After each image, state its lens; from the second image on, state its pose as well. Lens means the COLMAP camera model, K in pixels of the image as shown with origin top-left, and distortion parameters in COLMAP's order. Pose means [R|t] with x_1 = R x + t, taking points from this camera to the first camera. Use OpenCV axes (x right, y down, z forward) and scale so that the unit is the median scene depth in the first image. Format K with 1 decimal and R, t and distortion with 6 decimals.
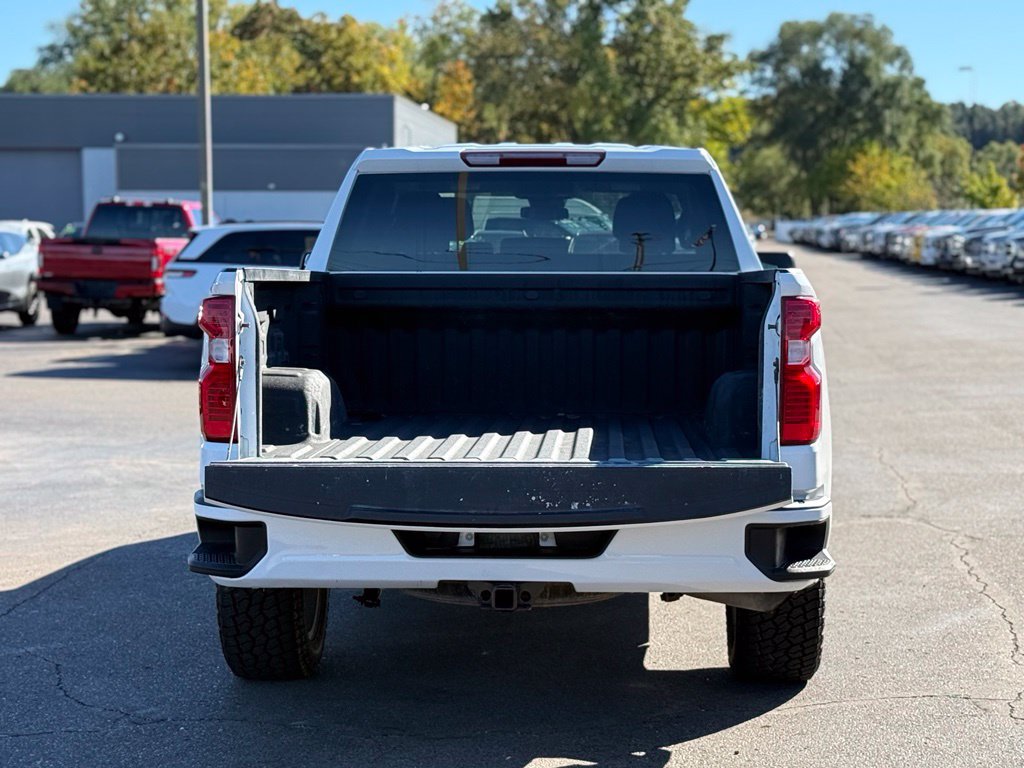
lens RADIAL K [[1878.3, 0, 512.4], [0, 1878.3, 401.1], [0, 0, 1]] dist [0.111253, 0.178226]
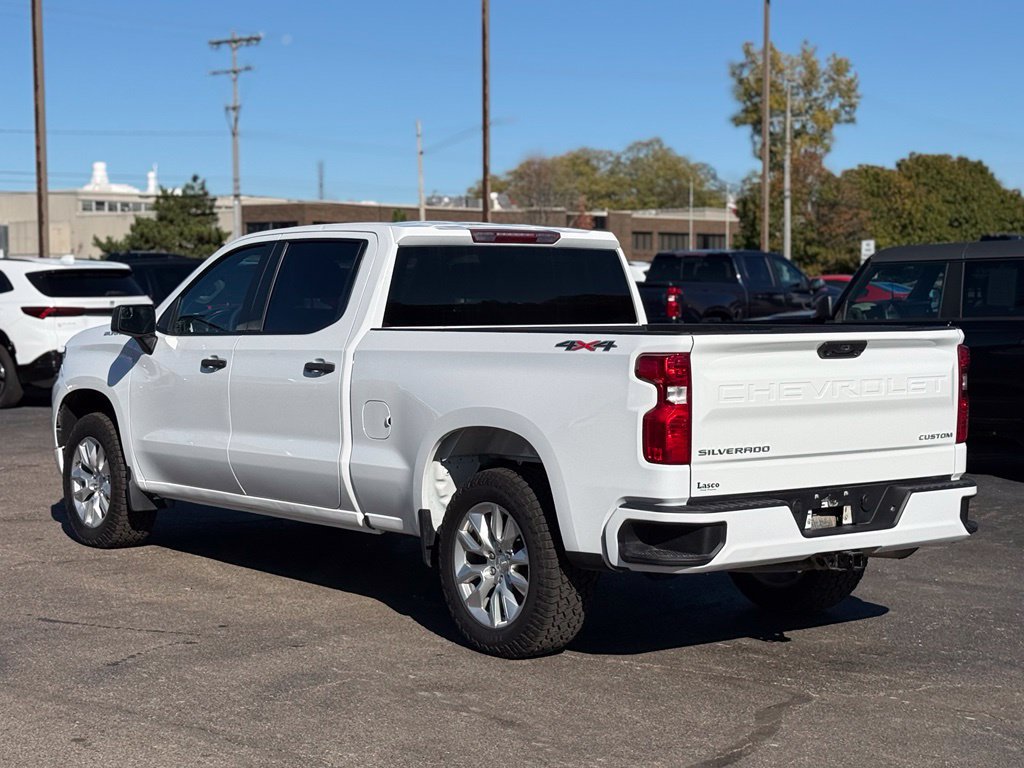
lens RADIAL K [[1895.6, 0, 517.0], [0, 1895.6, 404.9], [0, 0, 1]] dist [0.113125, 0.181075]
pose [[0.781740, -0.040867, 0.622265, -3.481281], [0.055450, 0.998453, -0.004089, -0.067379], [-0.621135, 0.037701, 0.782796, 0.071031]]
